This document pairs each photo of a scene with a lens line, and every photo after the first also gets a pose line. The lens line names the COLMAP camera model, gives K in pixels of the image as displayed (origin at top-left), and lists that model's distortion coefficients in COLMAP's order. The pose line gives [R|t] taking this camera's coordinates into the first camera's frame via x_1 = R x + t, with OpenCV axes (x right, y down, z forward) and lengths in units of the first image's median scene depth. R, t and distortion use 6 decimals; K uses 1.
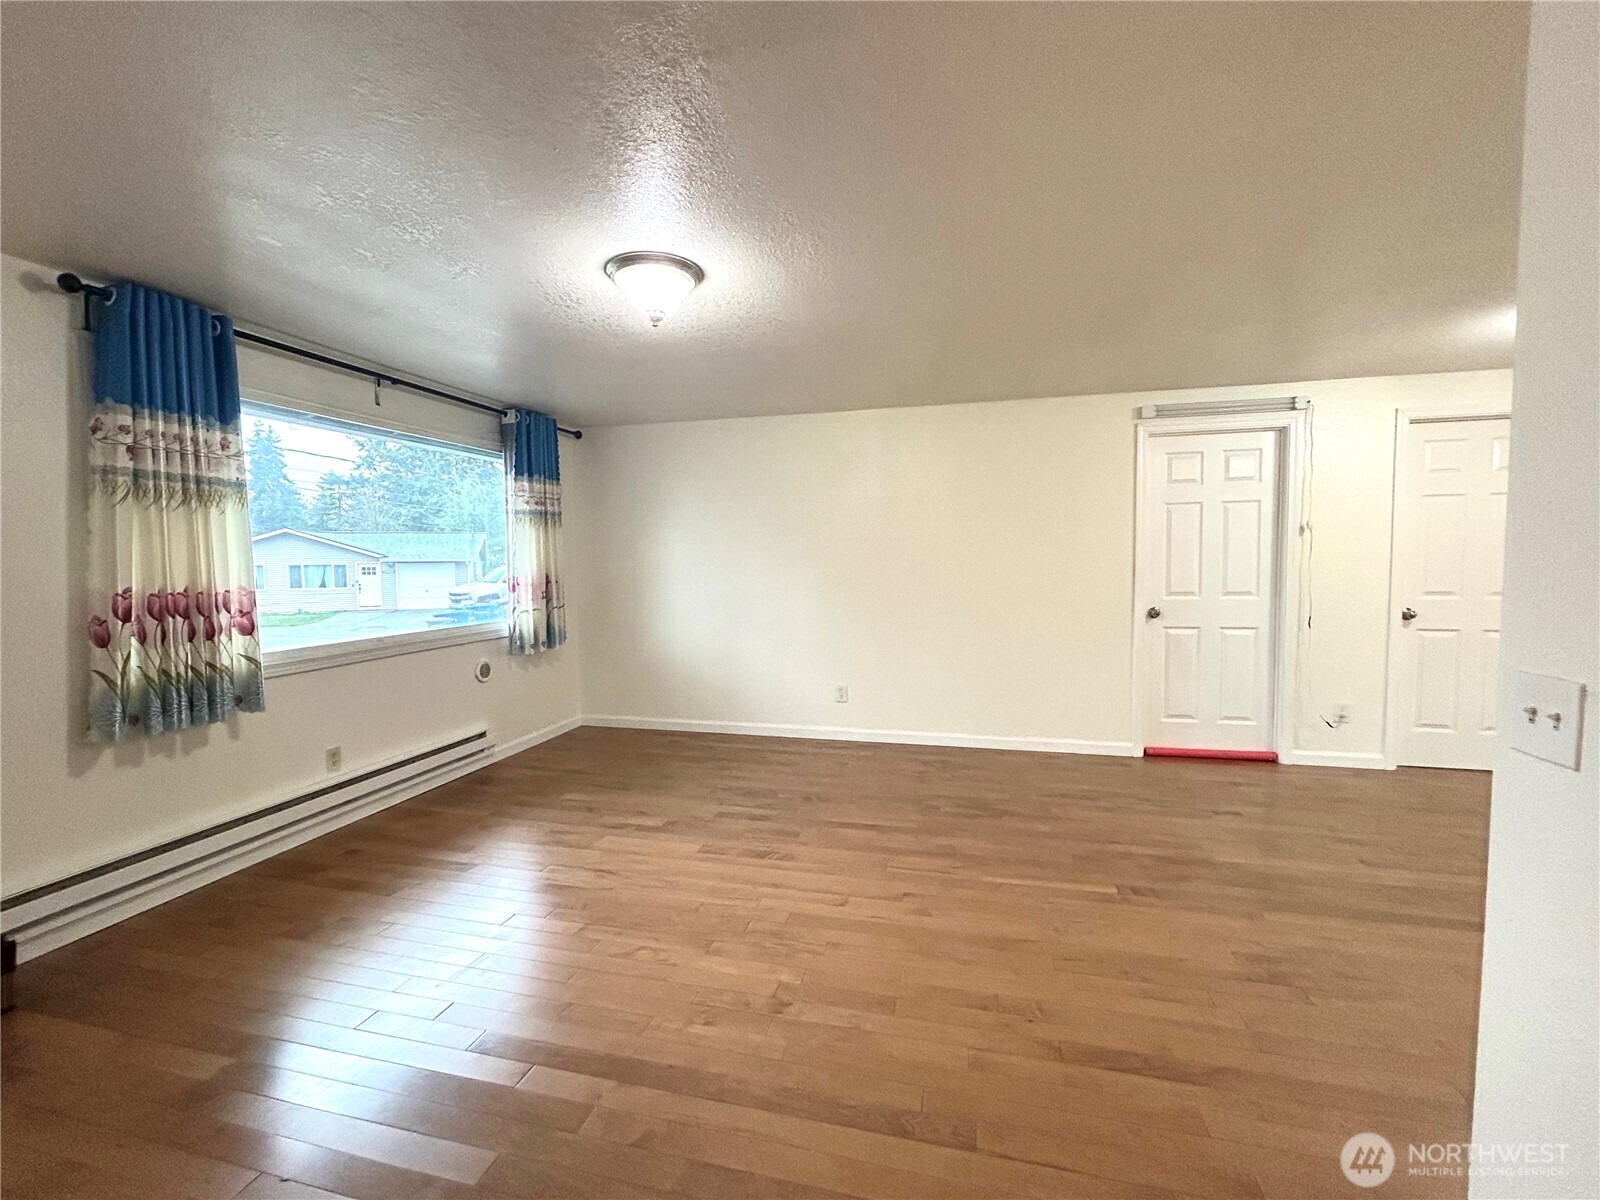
lens RADIAL K [[693.5, 0, 798.3], [0, 693.5, 605.2], [0, 0, 1]] dist [-0.005231, 0.002788]
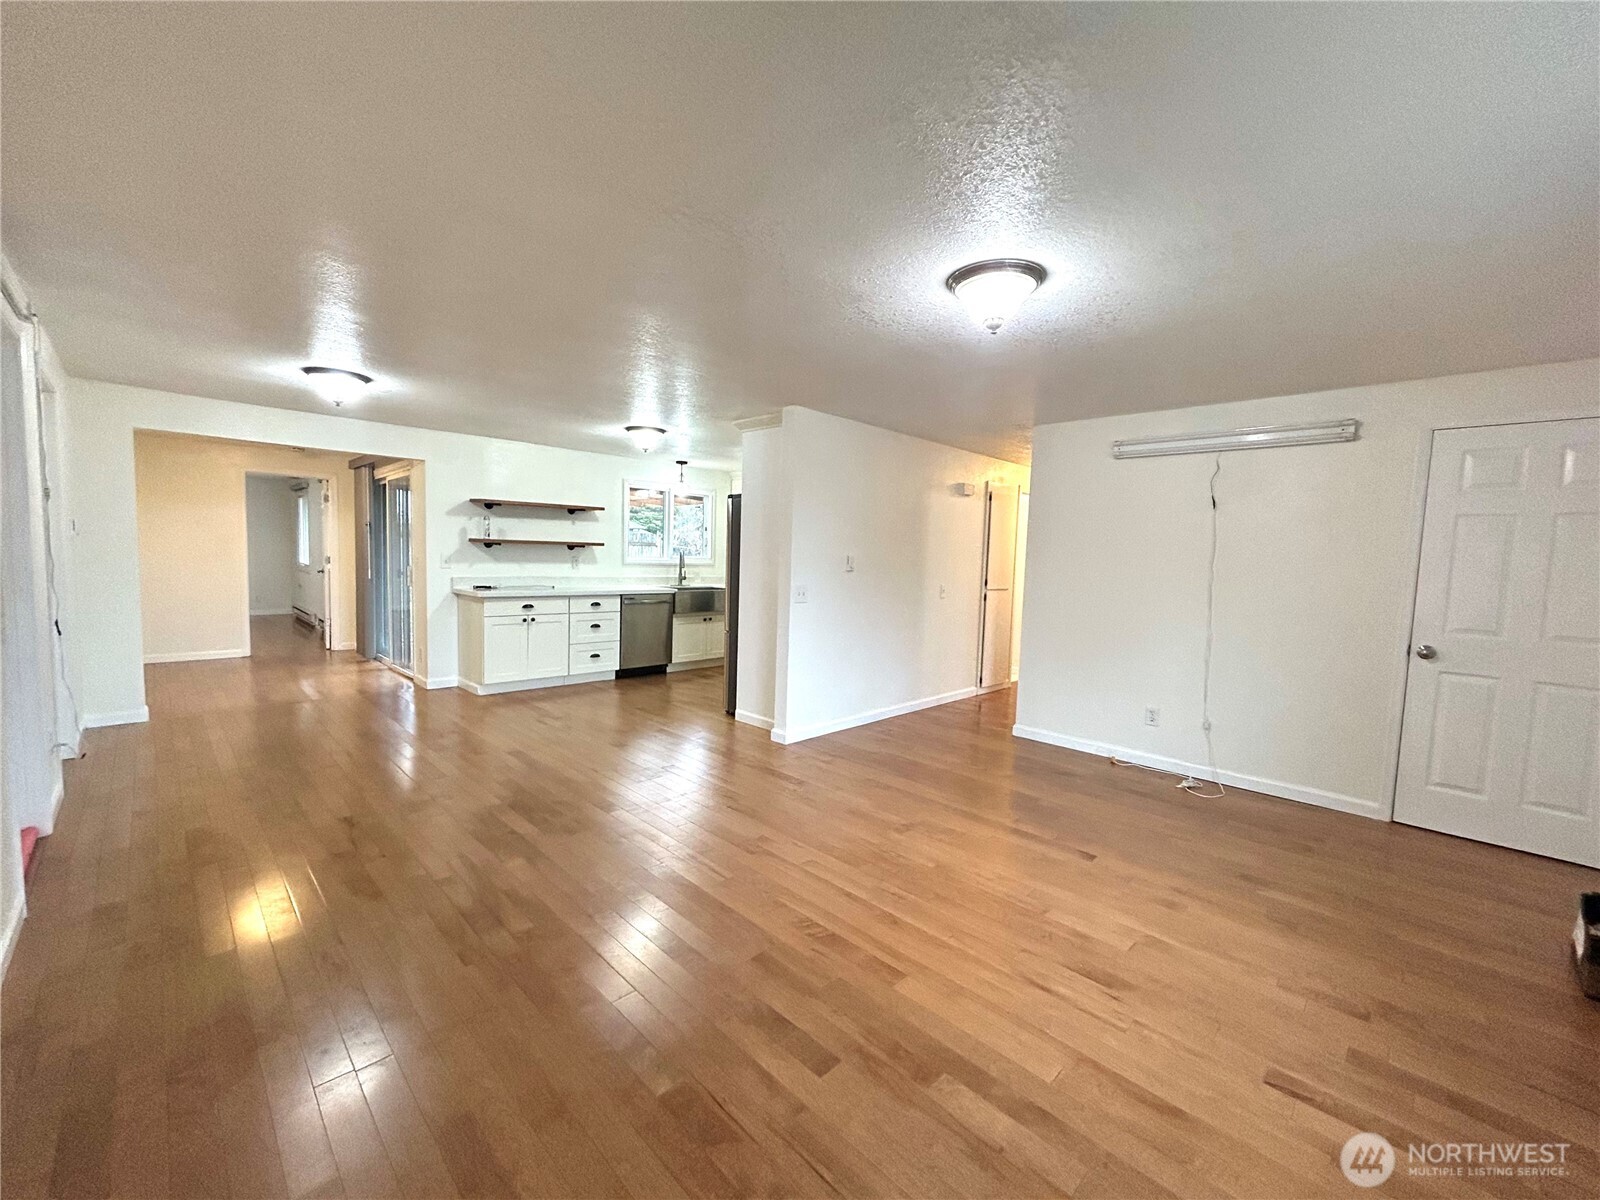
lens RADIAL K [[642.0, 0, 801.6], [0, 642.0, 600.8], [0, 0, 1]] dist [-0.000164, 0.000286]
pose [[-0.865347, -0.050474, 0.498624, -0.364484], [0.010256, 0.992924, 0.118310, -0.101776], [-0.501067, 0.107493, -0.858706, 1.592711]]
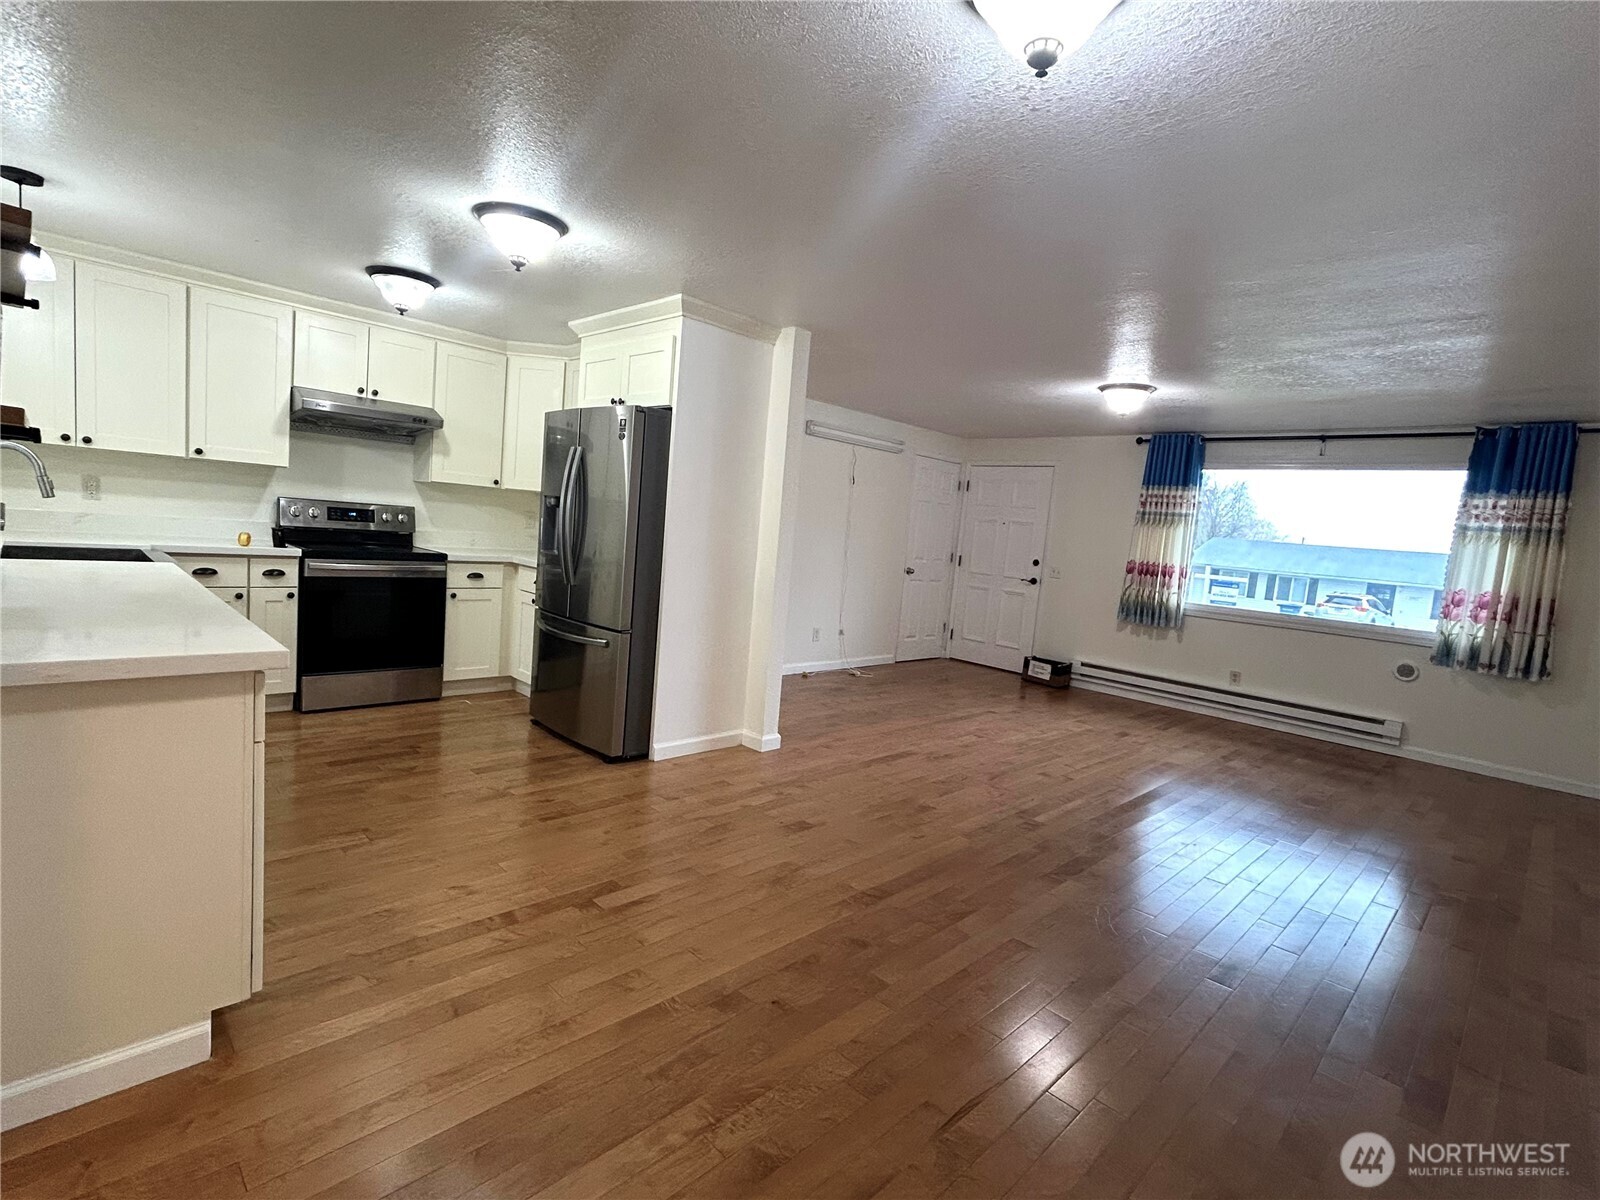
lens RADIAL K [[765.6, 0, 793.9], [0, 765.6, 594.5], [0, 0, 1]] dist [-0.001447, 0.001896]
pose [[-0.512282, 0.046429, -0.857562, 1.576721], [-0.134460, 0.981888, 0.133482, -0.083201], [0.848226, 0.183688, -0.496760, 1.079002]]
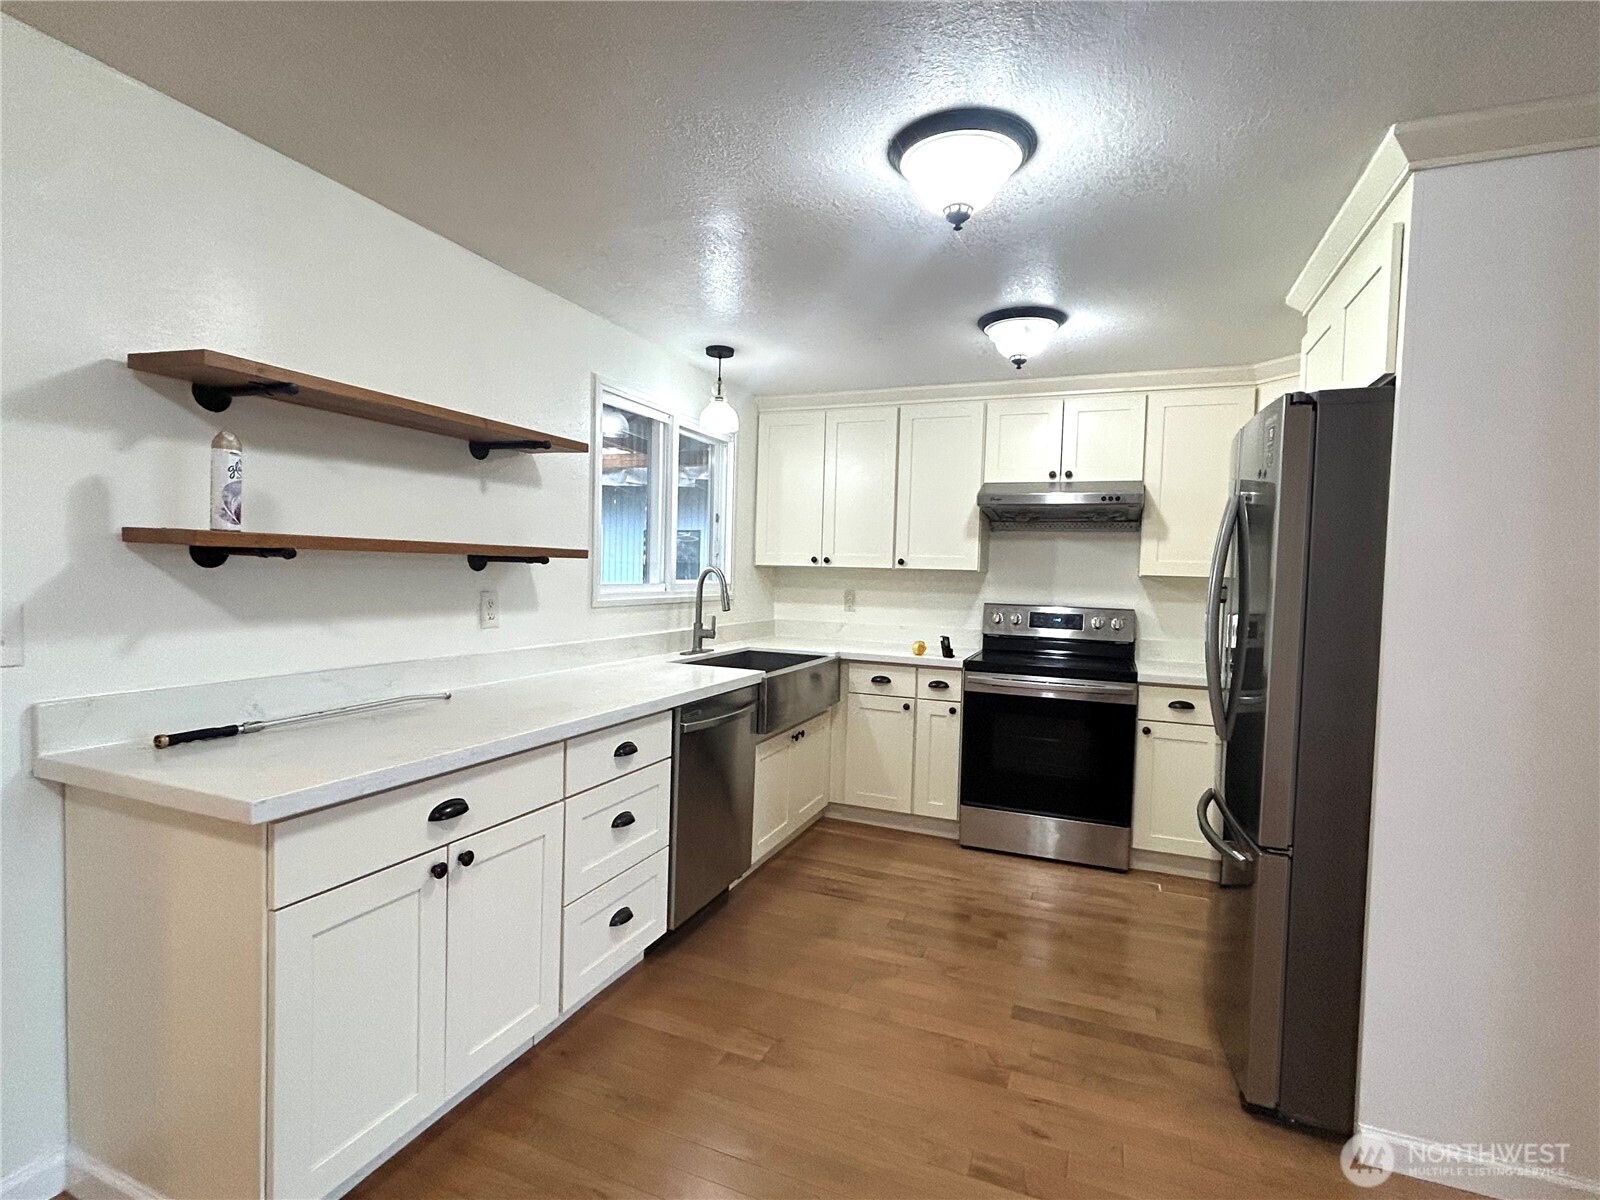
lens RADIAL K [[765.6, 0, 793.0], [0, 765.6, 597.4], [0, 0, 1]] dist [-0.001447, 0.001896]
pose [[-0.990296, -0.021860, 0.137248, 0.948549], [-0.008704, 0.995369, 0.095731, -0.076535], [-0.138705, 0.093607, -0.985900, 0.872568]]
